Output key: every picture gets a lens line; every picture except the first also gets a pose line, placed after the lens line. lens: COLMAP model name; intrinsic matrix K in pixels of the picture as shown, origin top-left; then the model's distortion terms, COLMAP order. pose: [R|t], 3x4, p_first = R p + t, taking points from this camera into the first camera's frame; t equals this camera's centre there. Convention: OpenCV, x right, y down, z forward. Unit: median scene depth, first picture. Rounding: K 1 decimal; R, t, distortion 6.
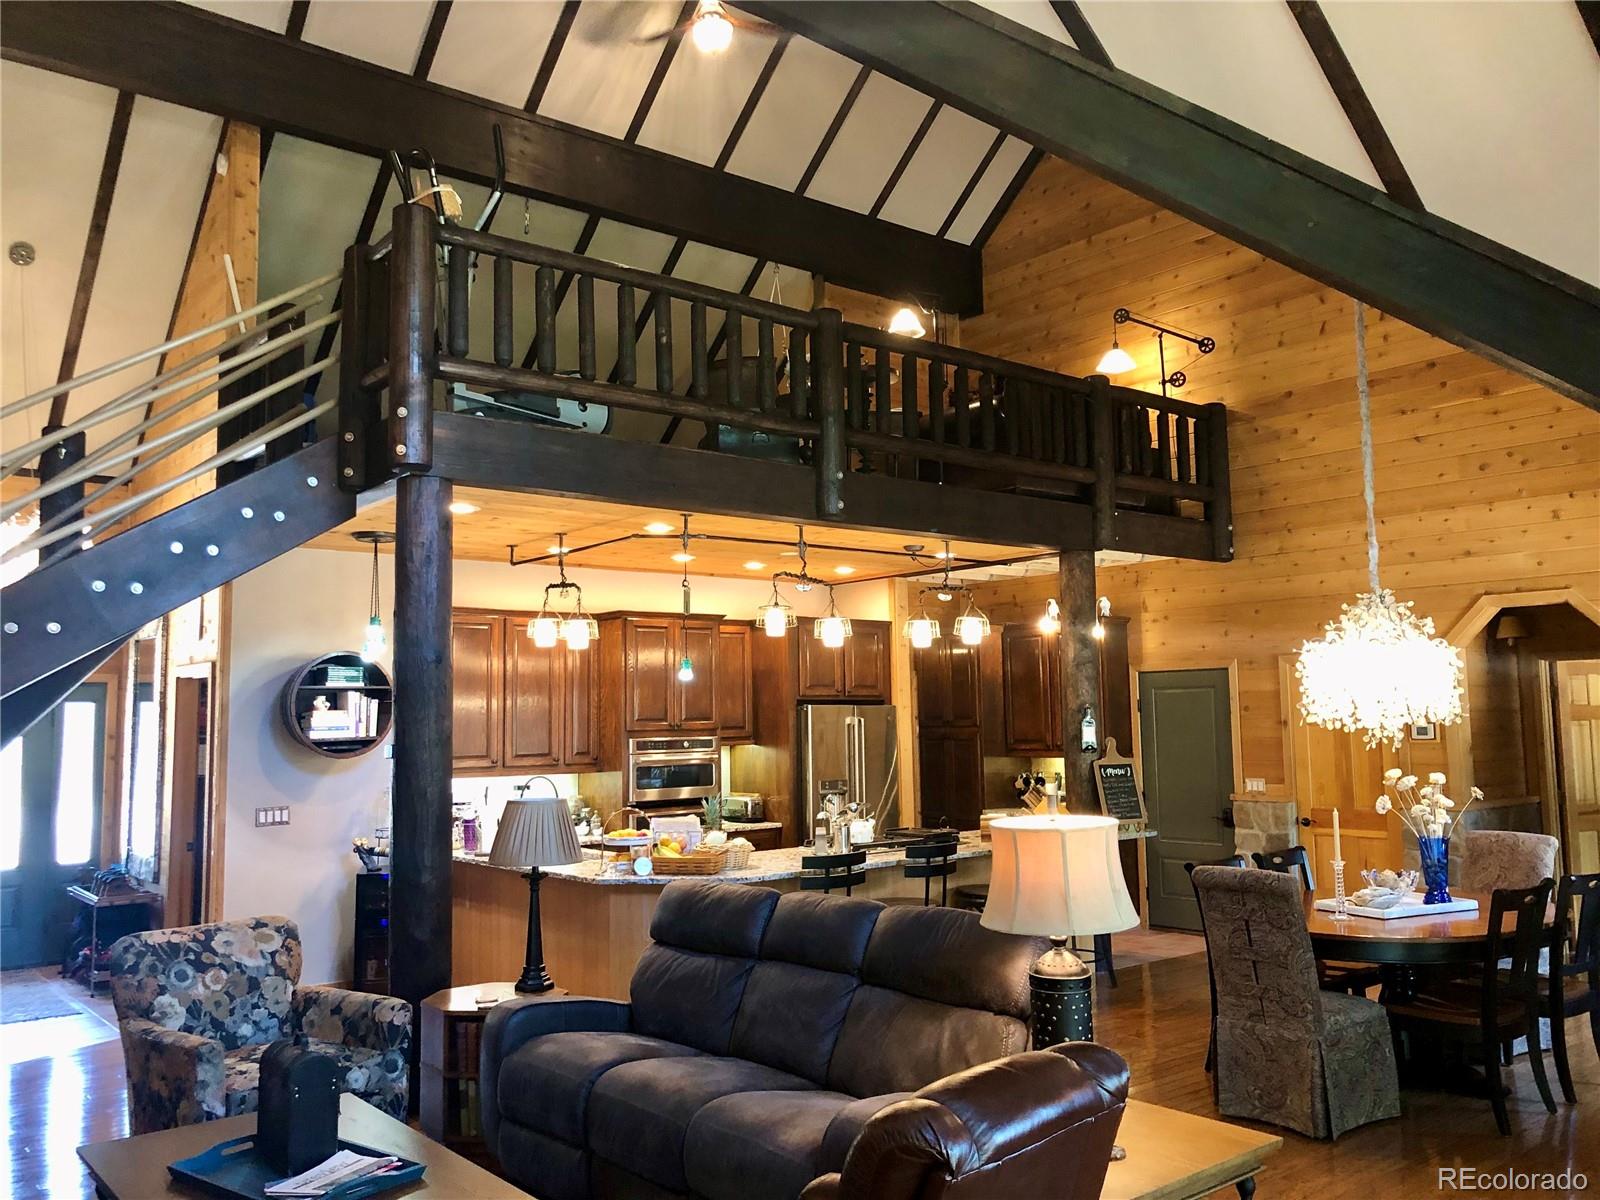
lens RADIAL K [[1322.6, 0, 800.0], [0, 1322.6, 600.0], [0, 0, 1]] dist [-0.000793, 0.056813]
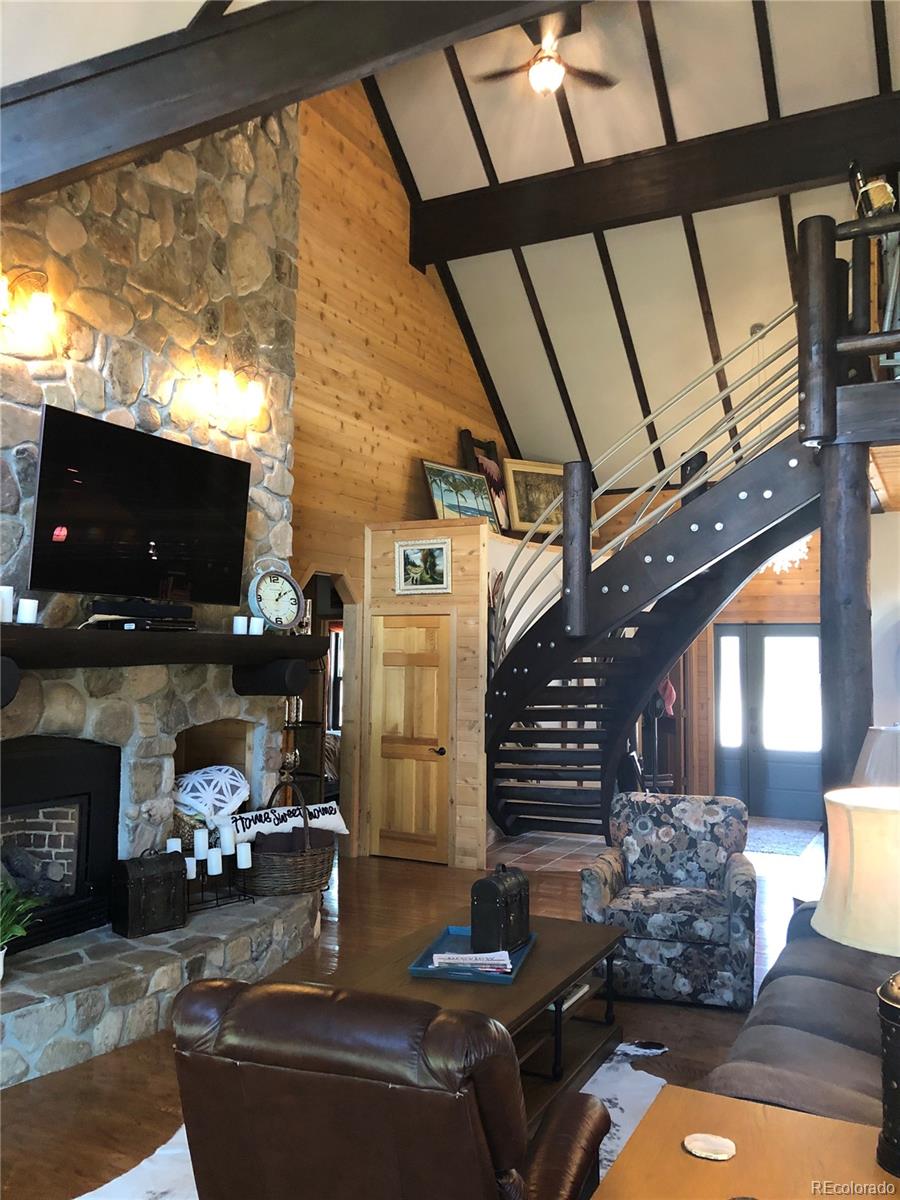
lens RADIAL K [[991.9, 0, 416.5], [0, 991.9, 577.4], [0, 0, 1]] dist [-0.000793, 0.056813]
pose [[0.387370, -0.051617, -0.920478, 0.441380], [0.068386, 0.997290, -0.027145, 0.025144], [0.919384, -0.052433, 0.389850, 0.360762]]
